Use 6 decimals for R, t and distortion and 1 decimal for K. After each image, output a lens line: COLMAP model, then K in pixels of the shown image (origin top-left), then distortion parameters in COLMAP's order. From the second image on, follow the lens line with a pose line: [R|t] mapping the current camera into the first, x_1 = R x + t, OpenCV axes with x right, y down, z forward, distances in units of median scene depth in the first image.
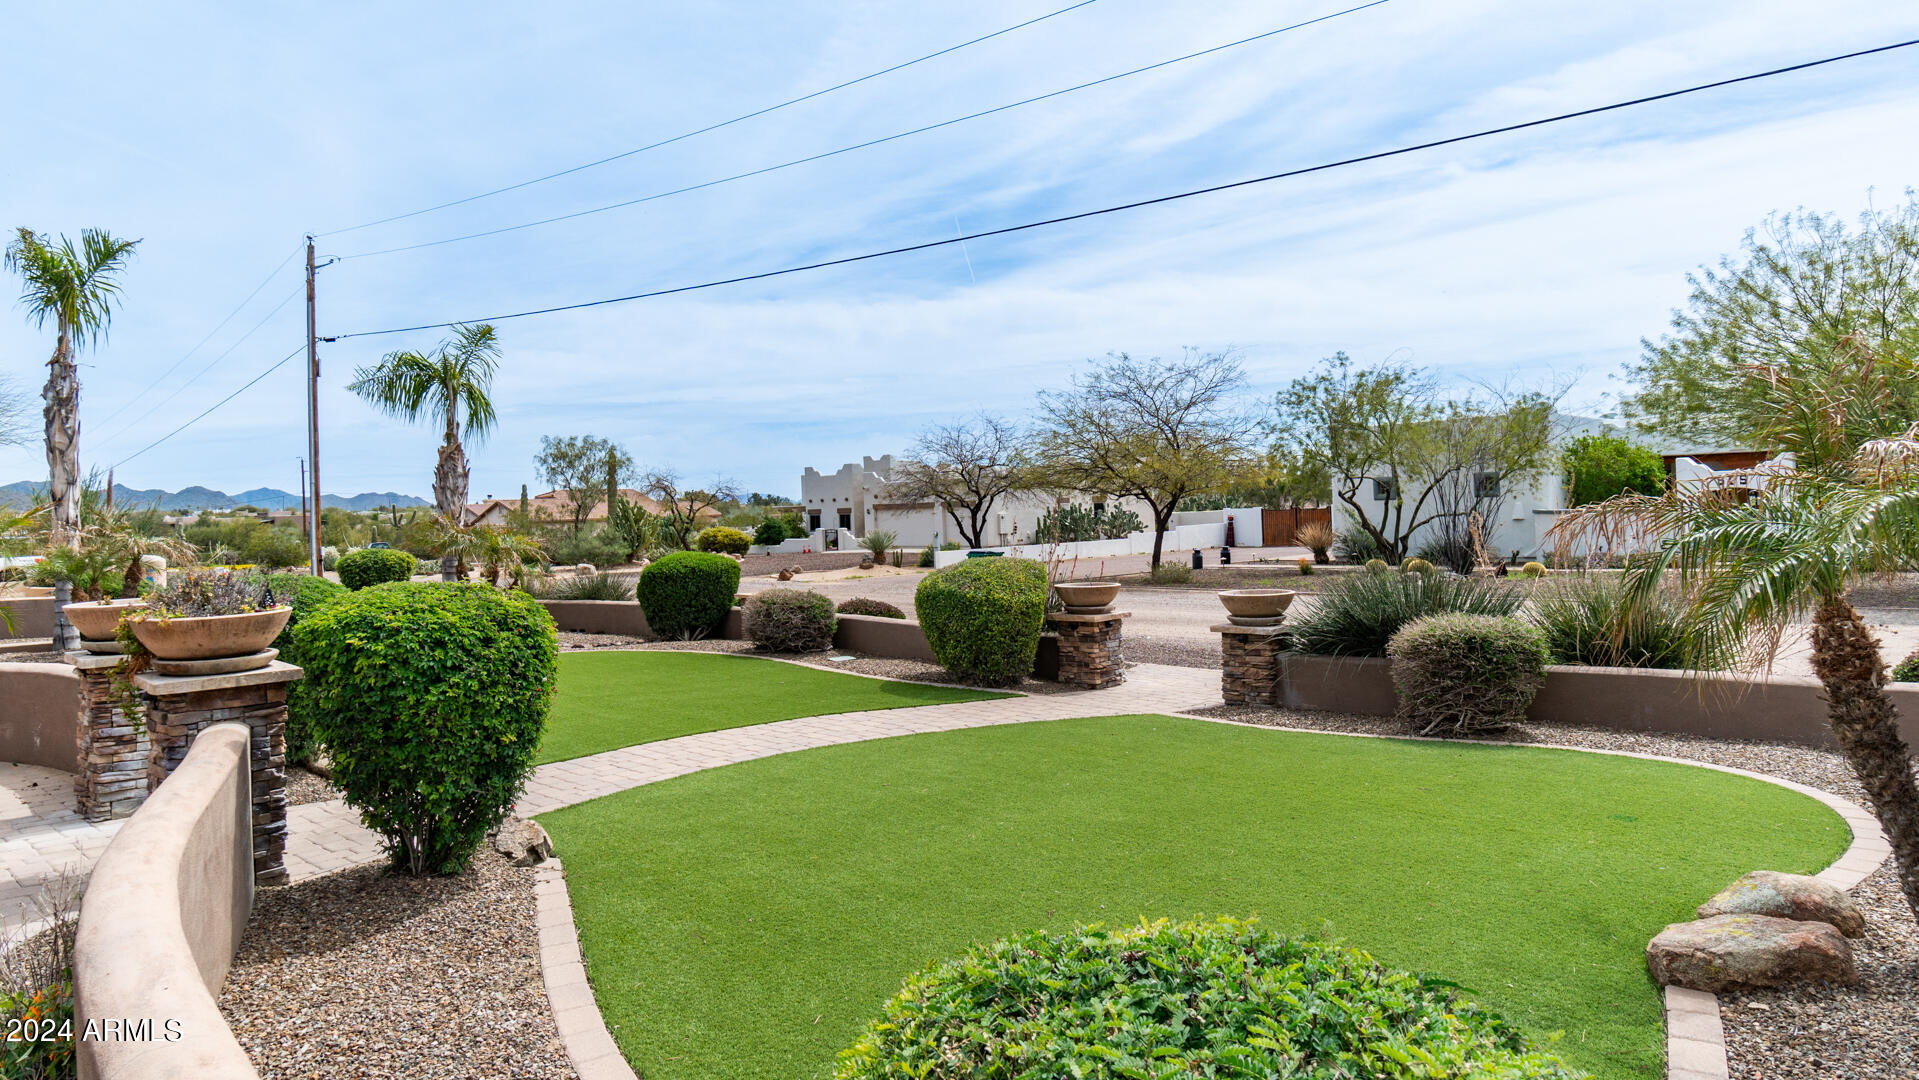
lens RADIAL K [[1145.5, 0, 958.6], [0, 1145.5, 491.6], [0, 0, 1]] dist [0.000982, -0.000951]
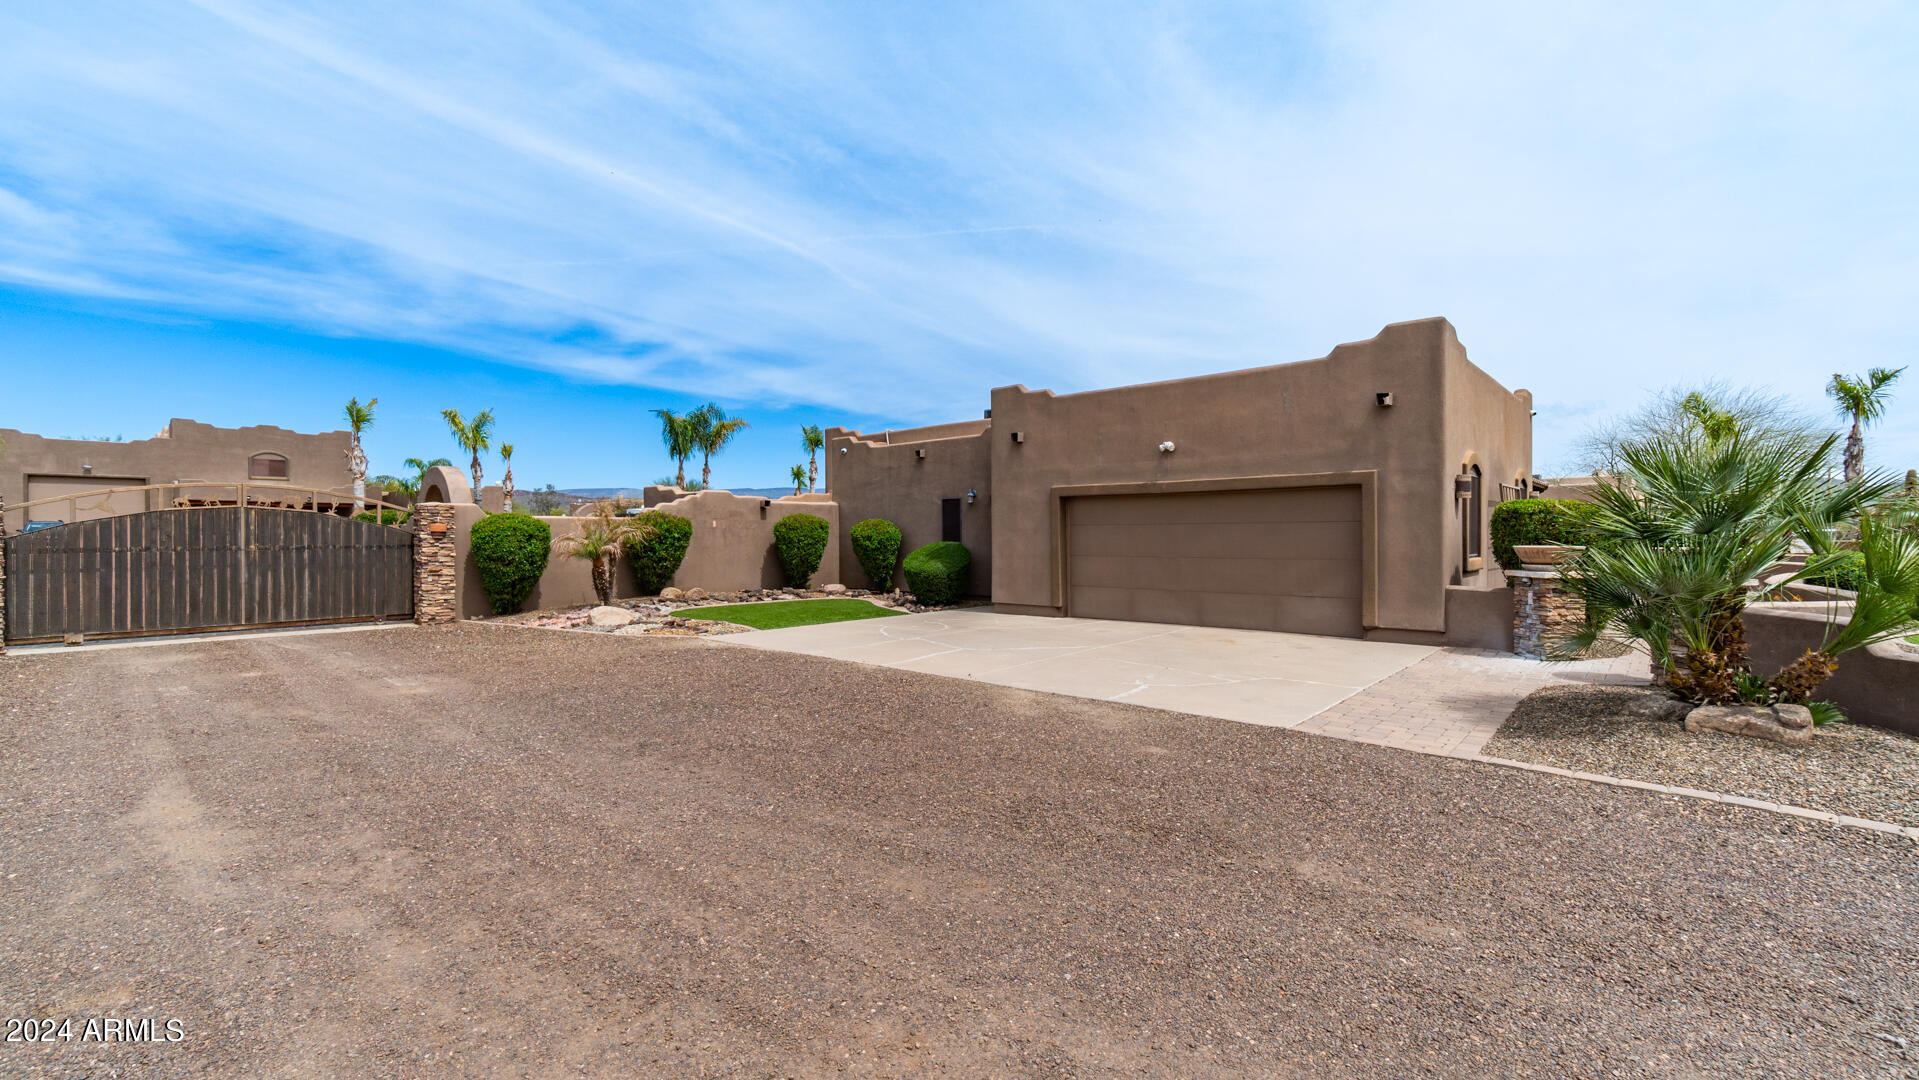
lens RADIAL K [[837.7, 0, 947.0], [0, 837.7, 544.3], [0, 0, 1]] dist [0.000385, 0.000419]
pose [[0.036685, 0.043390, -0.998384, 0.531994], [0.018525, 0.998856, 0.044091, -0.013996], [0.999155, -0.020112, 0.035840, -0.545211]]
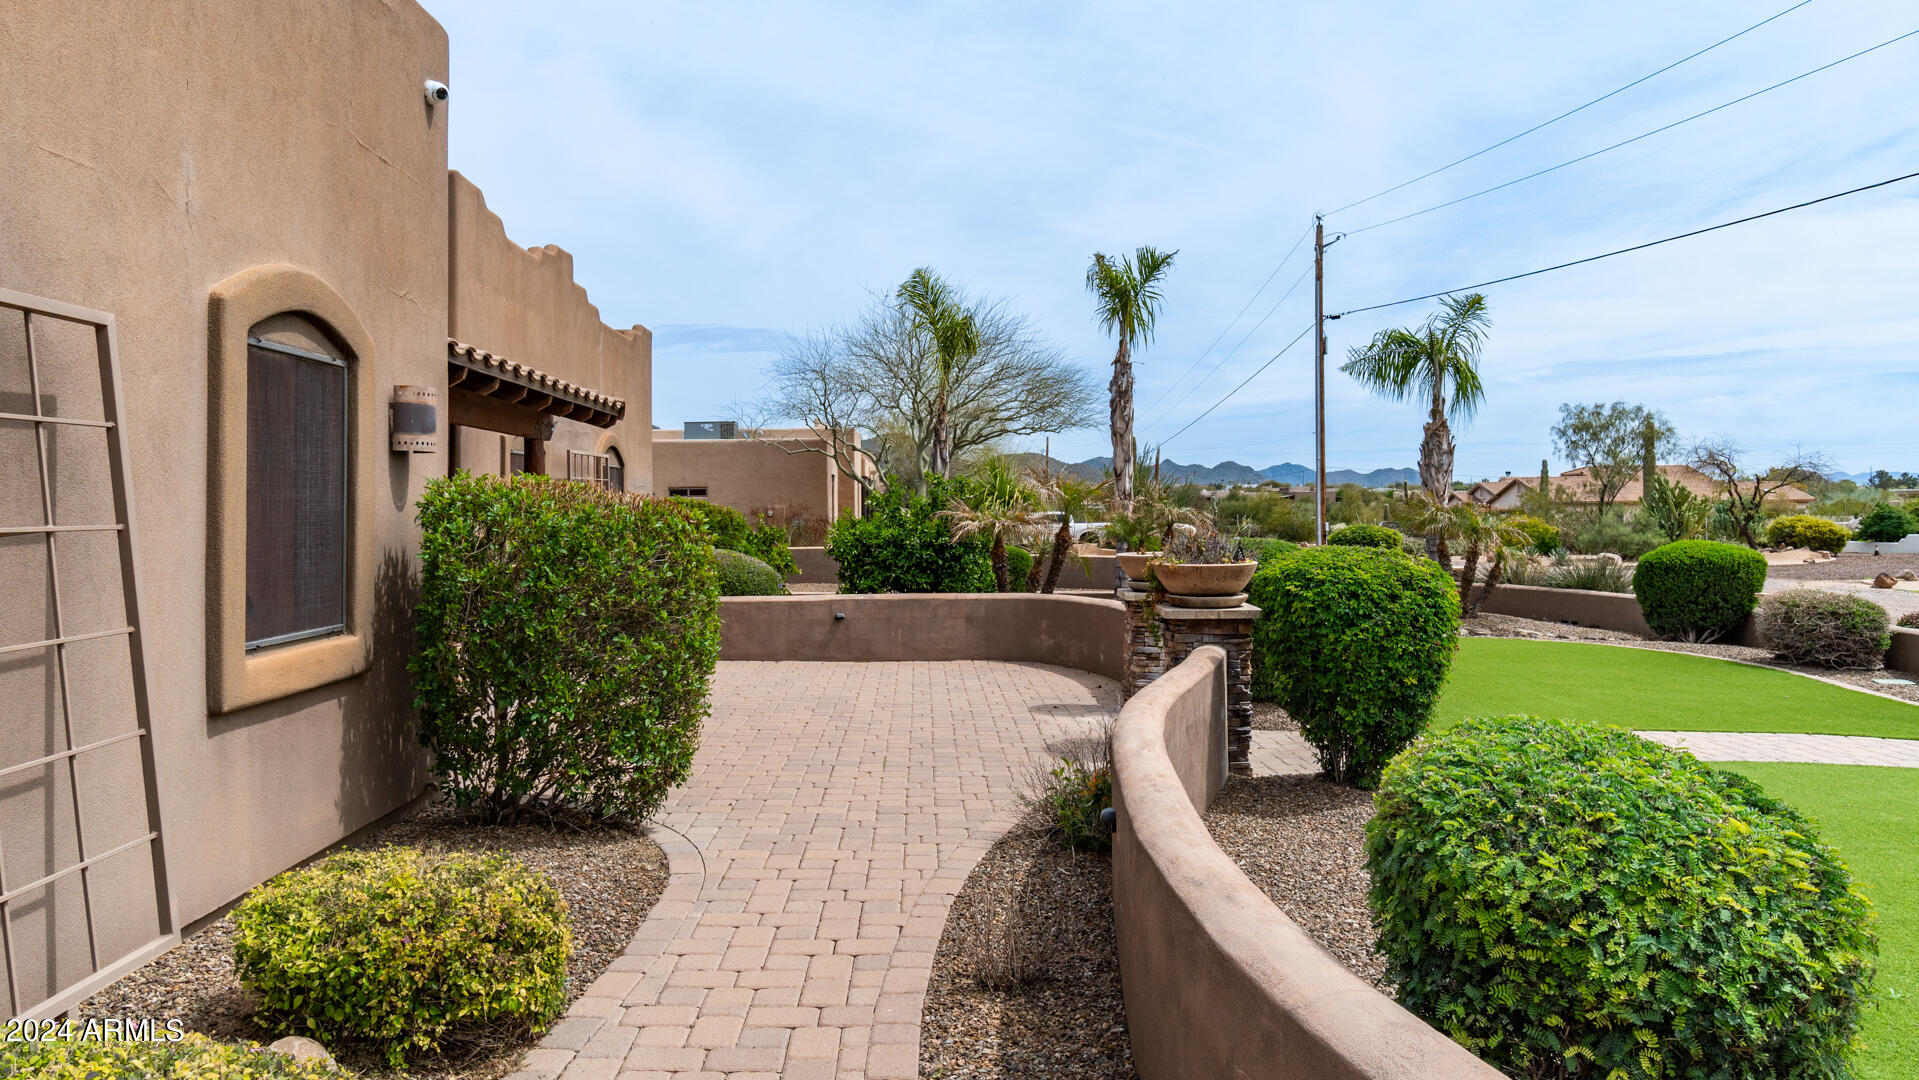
lens RADIAL K [[1363.0, 0, 959.5], [0, 1363.0, 540.0], [0, 0, 1]] dist [-0.003279, -0.002713]
pose [[0.706426, 0.041720, -0.706556, 0.100371], [-0.003691, 0.998465, 0.055266, -0.002360], [0.707777, -0.036434, 0.705495, -0.119596]]
